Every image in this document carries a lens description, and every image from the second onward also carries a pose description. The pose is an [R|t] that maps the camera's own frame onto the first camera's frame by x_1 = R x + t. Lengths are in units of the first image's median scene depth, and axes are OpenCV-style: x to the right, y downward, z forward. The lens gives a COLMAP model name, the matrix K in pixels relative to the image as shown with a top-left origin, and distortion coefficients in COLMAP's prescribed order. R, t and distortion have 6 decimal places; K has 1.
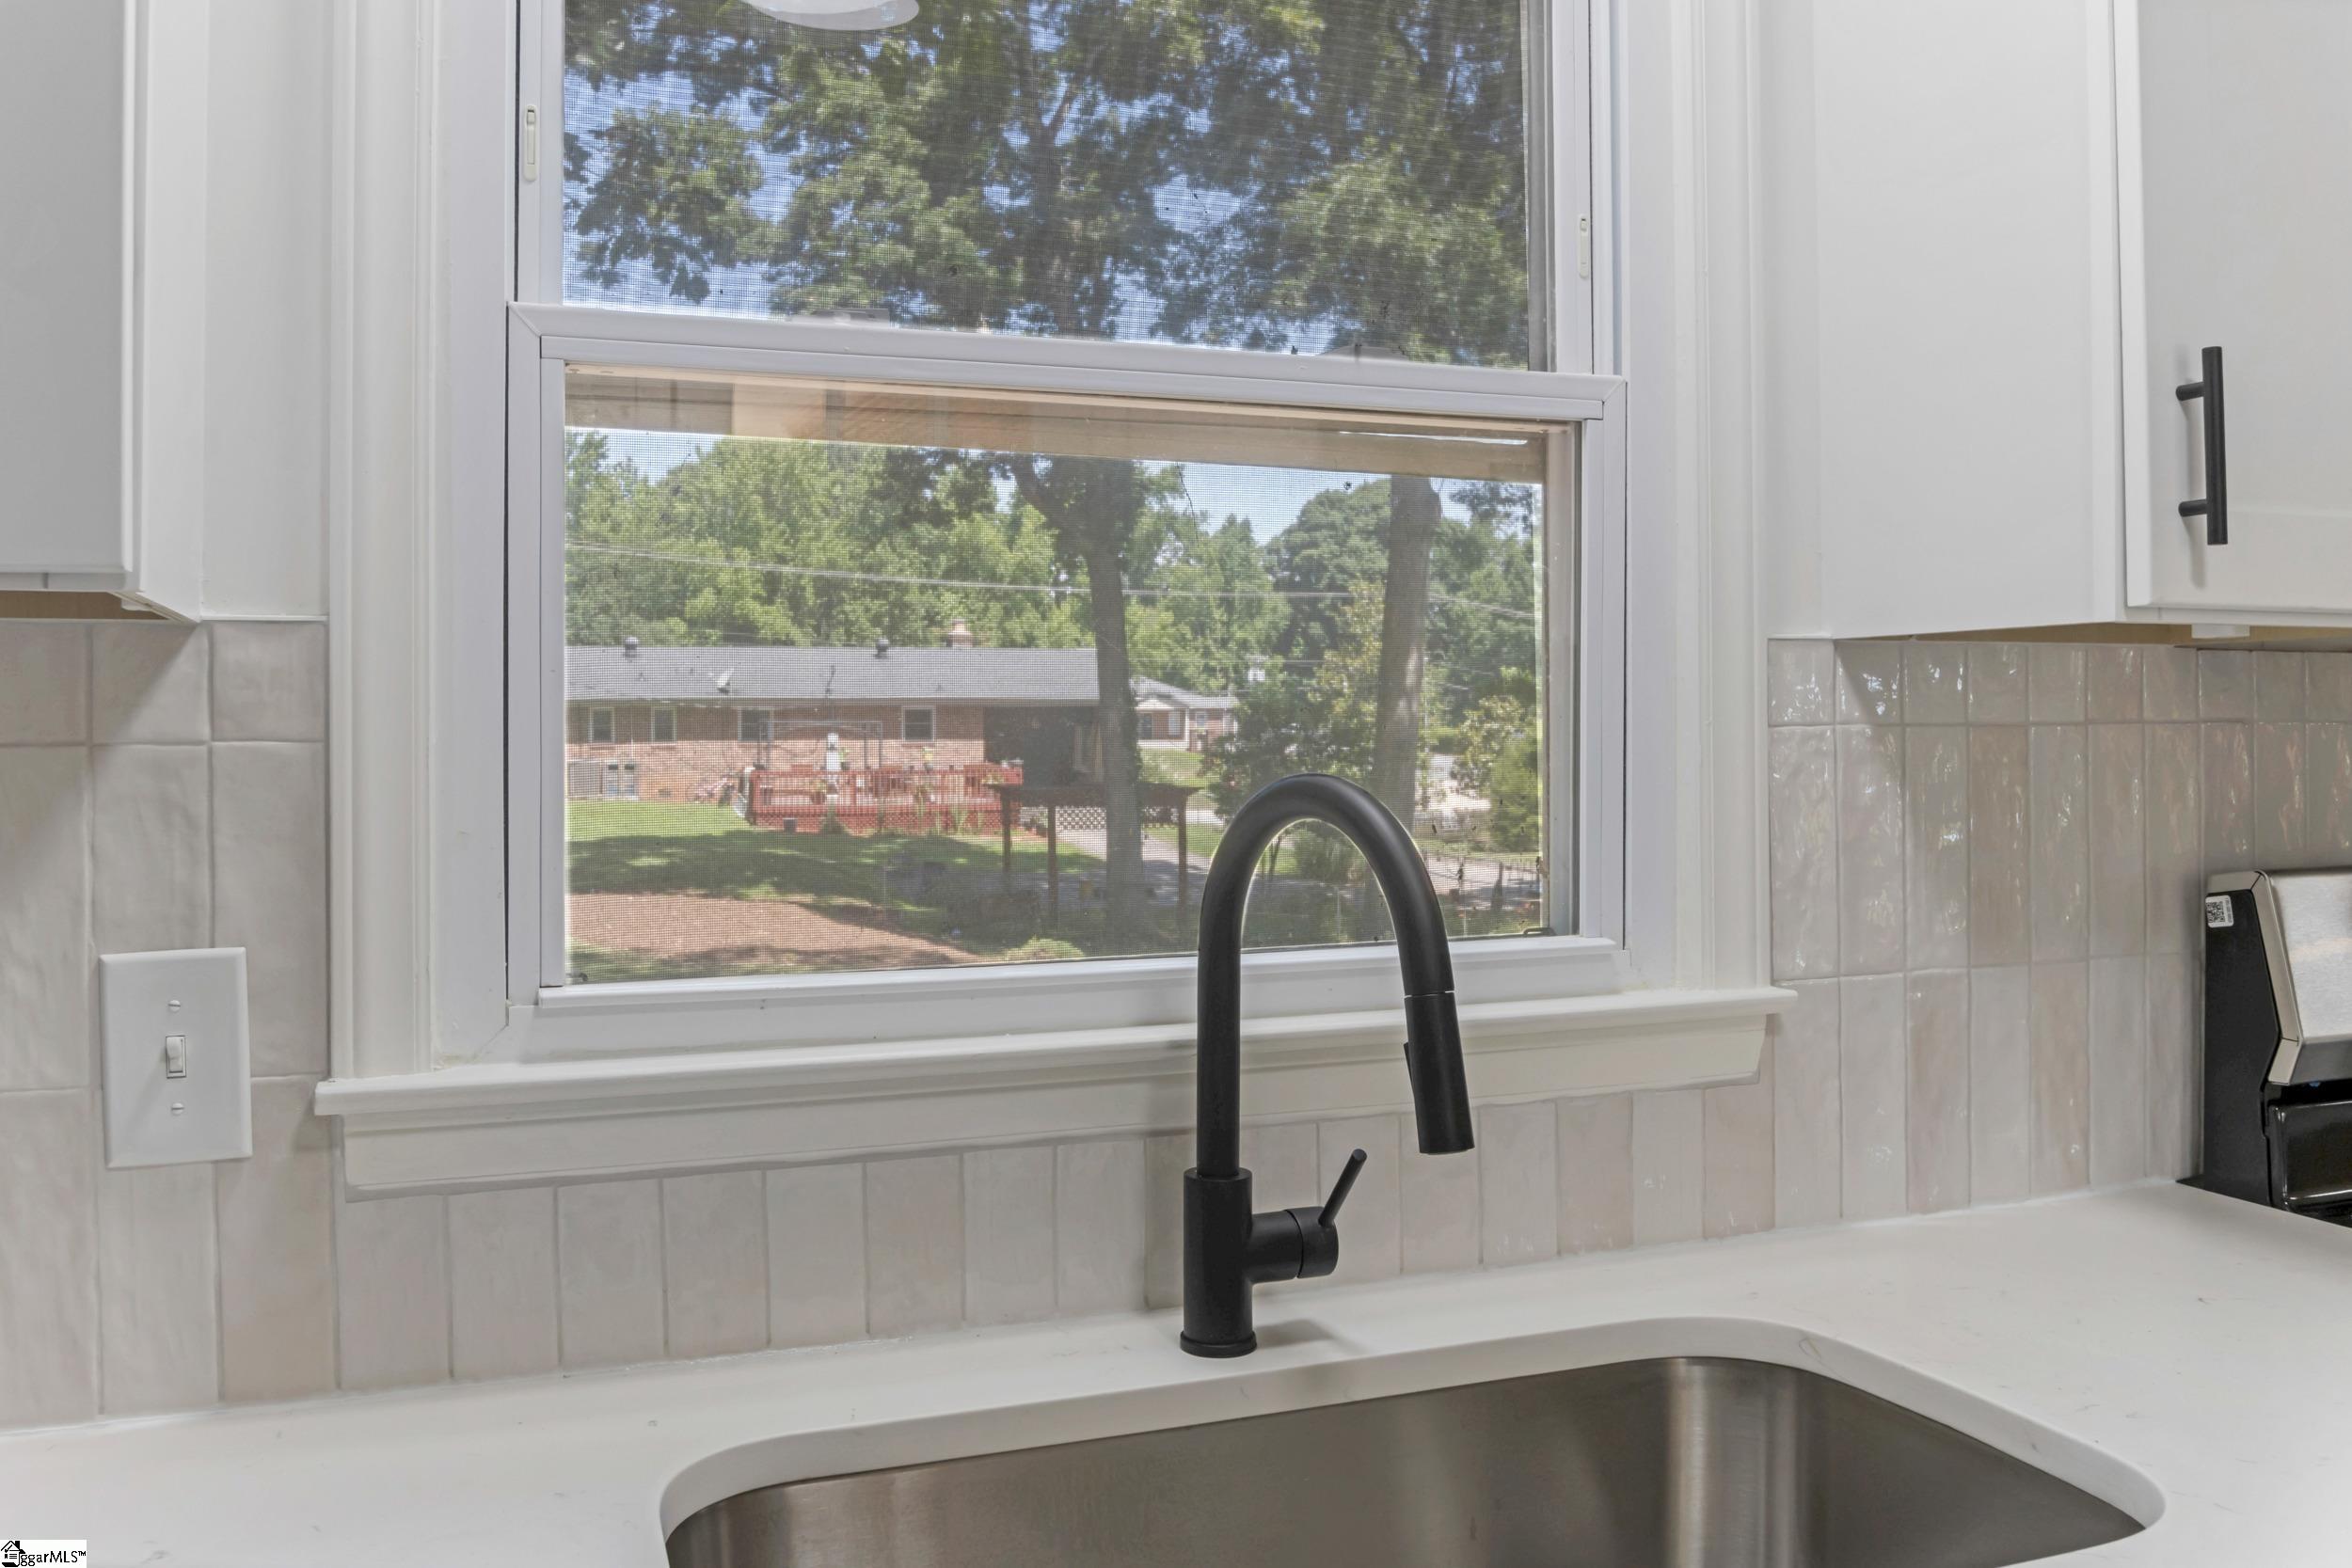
lens RADIAL K [[1961.5, 0, 1176.5], [0, 1961.5, 770.0], [0, 0, 1]] dist [-0.014746, -0.006026]
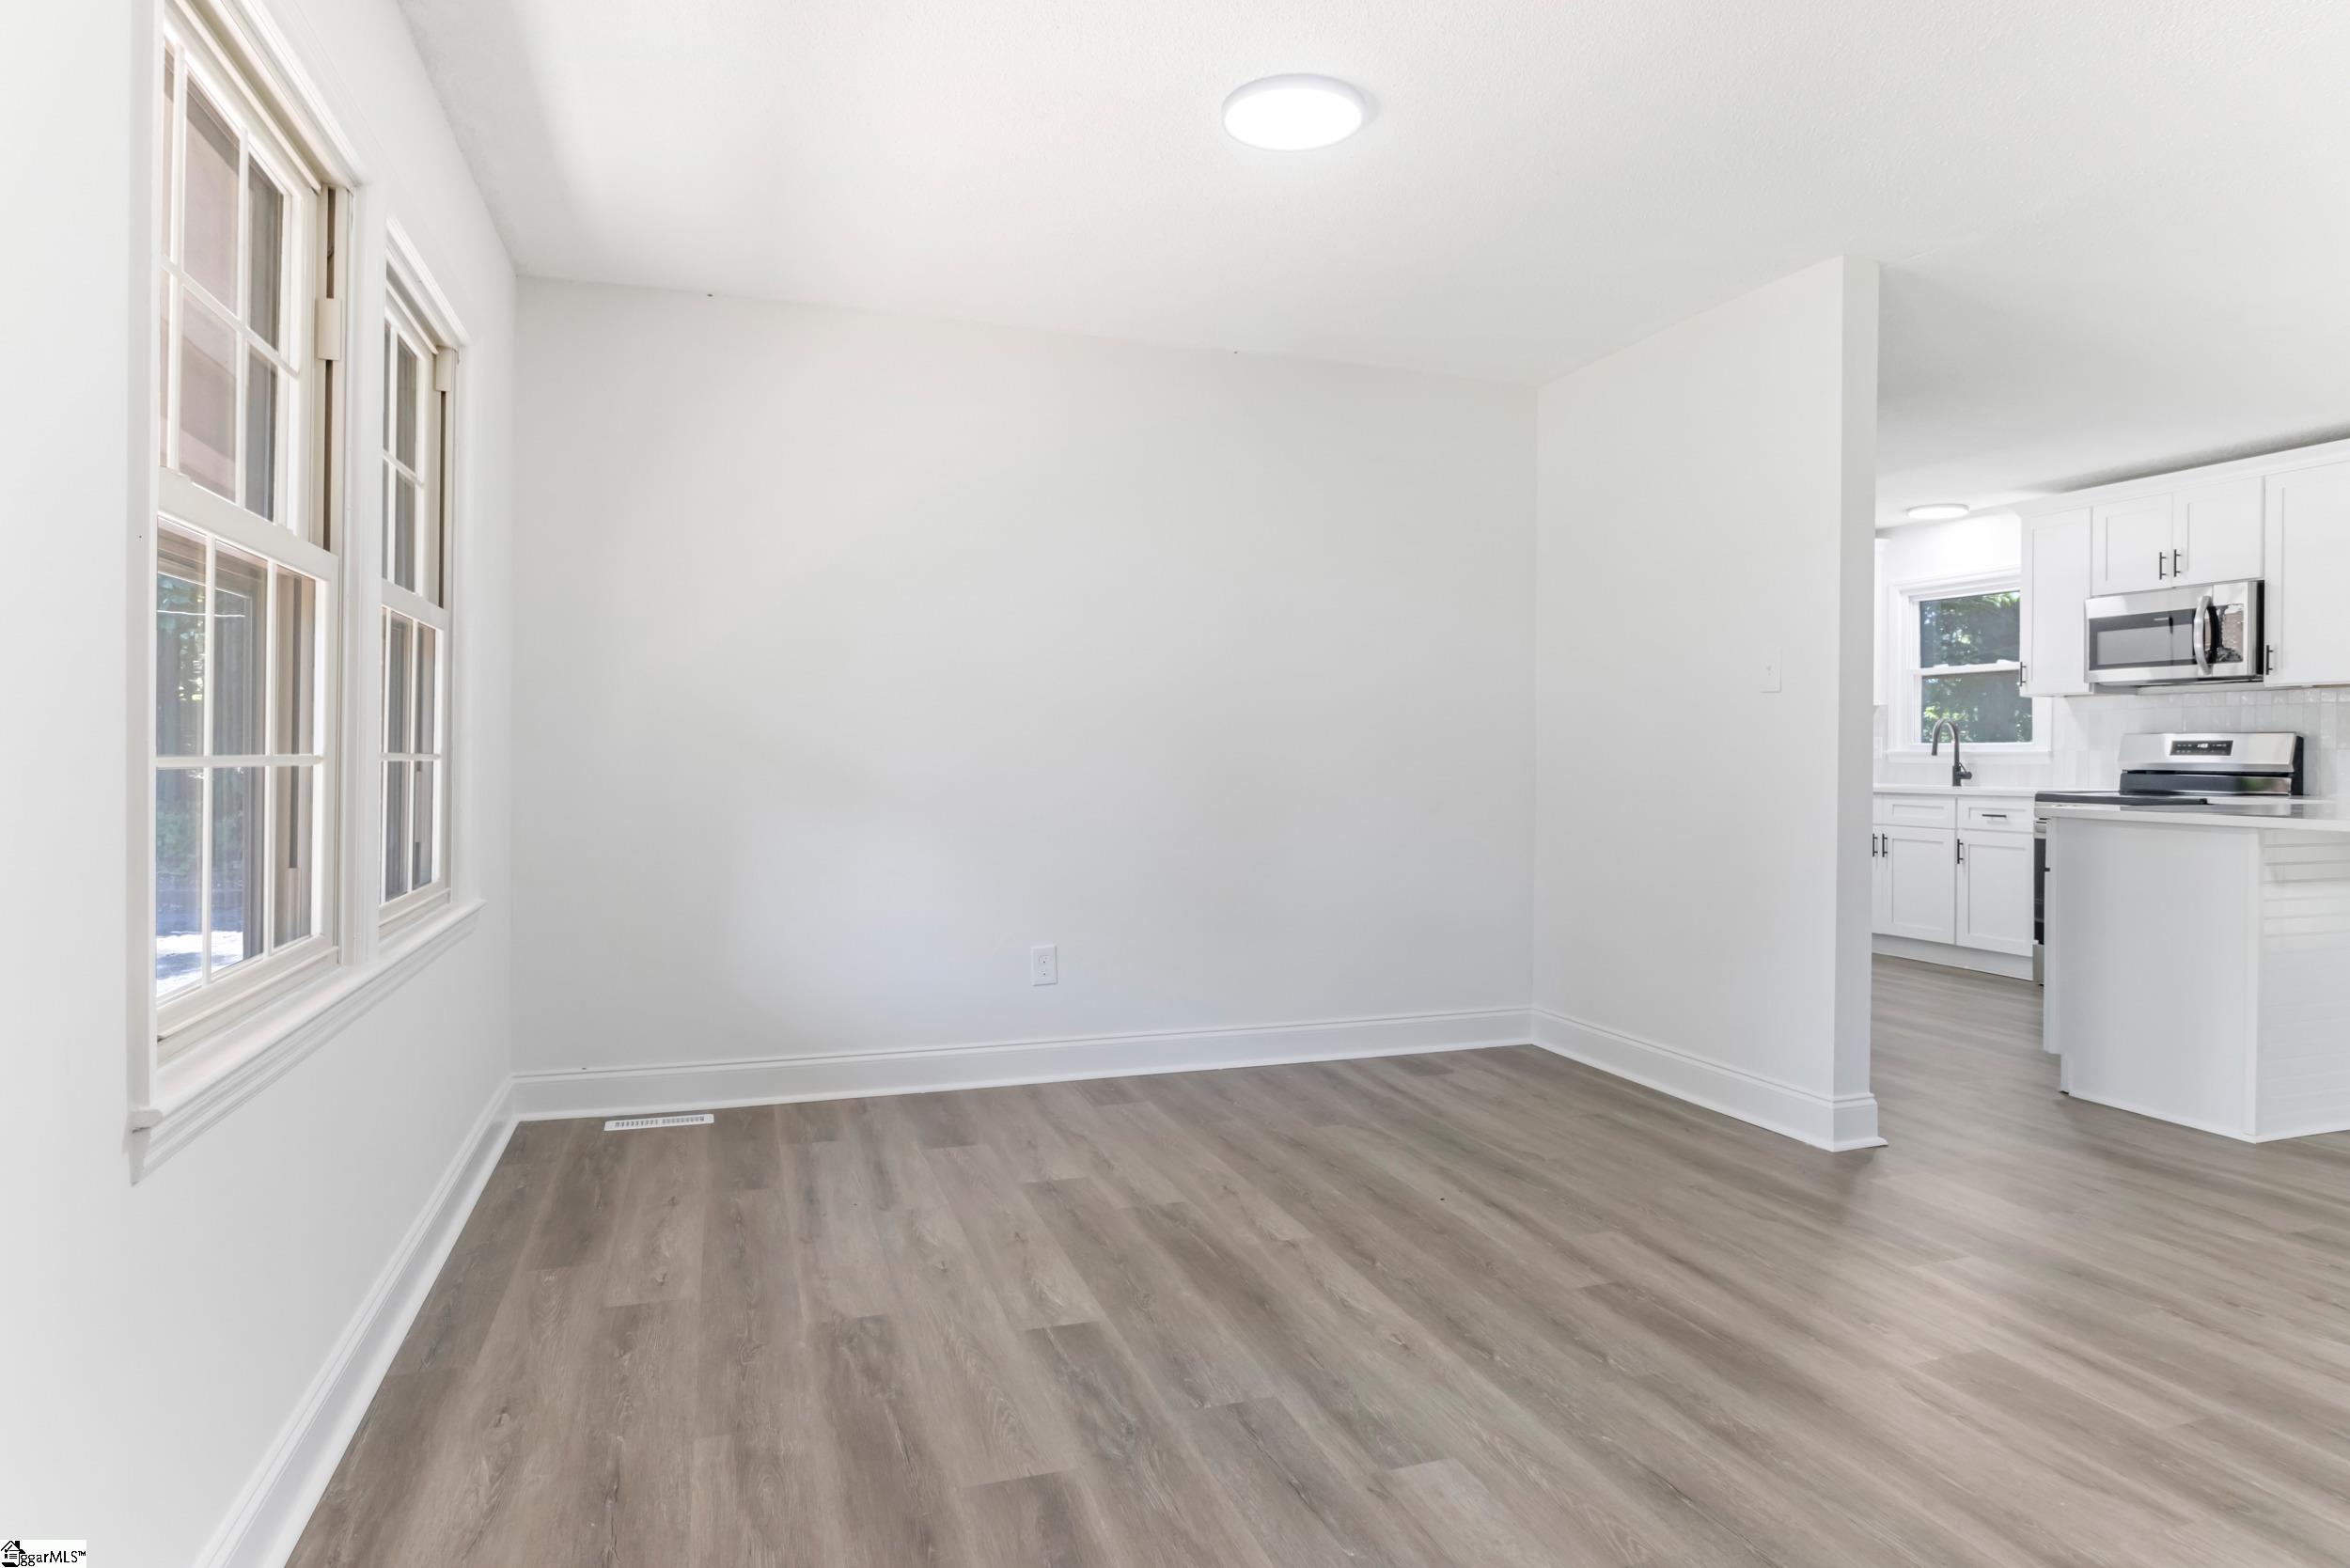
lens RADIAL K [[1298.0, 0, 1175.6], [0, 1298.0, 758.6], [0, 0, 1]] dist [-0.014144, 0.000209]
pose [[-0.050697, 0.015146, -0.998599, 4.933740], [-0.019271, 0.999684, 0.016141, 0.131539], [0.998528, 0.020063, -0.050389, -1.776504]]
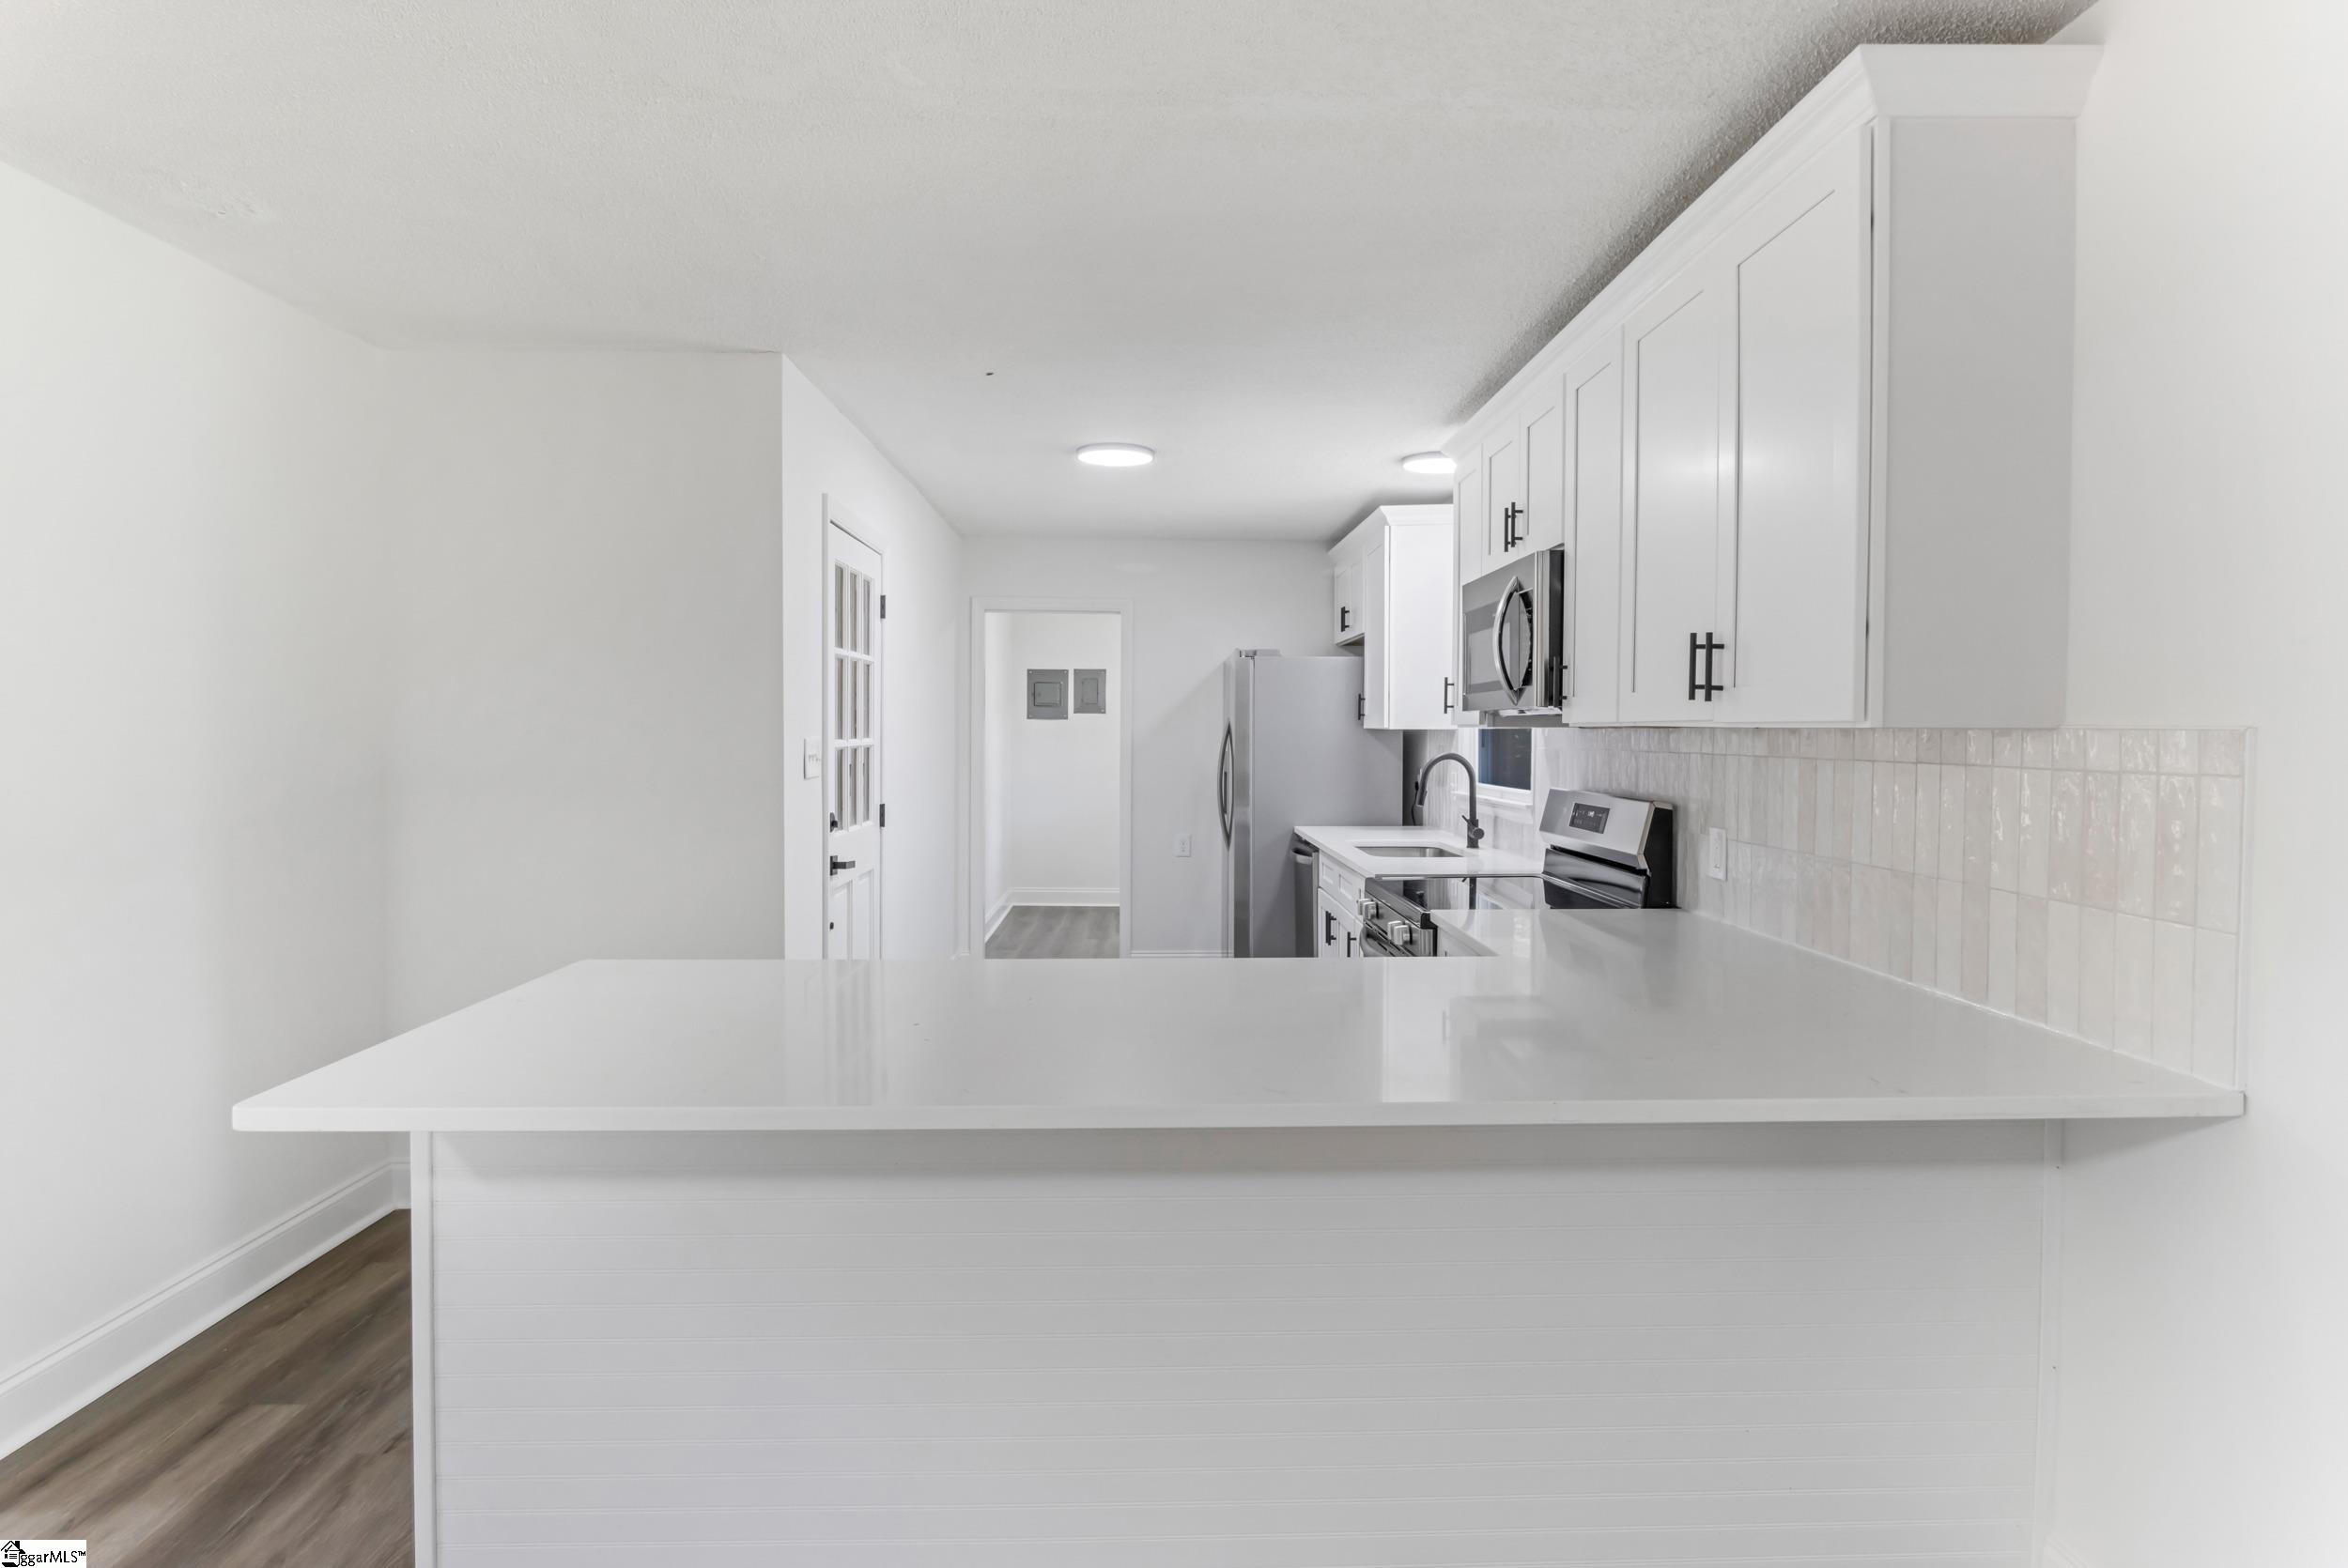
lens RADIAL K [[1264.6, 0, 1162.9], [0, 1264.6, 766.0], [0, 0, 1]] dist [-0.006420, -0.001836]
pose [[-0.344105, 0.033490, -0.938334, 3.363672], [-0.009916, 0.999178, 0.039297, -0.087086], [0.938879, 0.022827, -0.343491, 1.267998]]
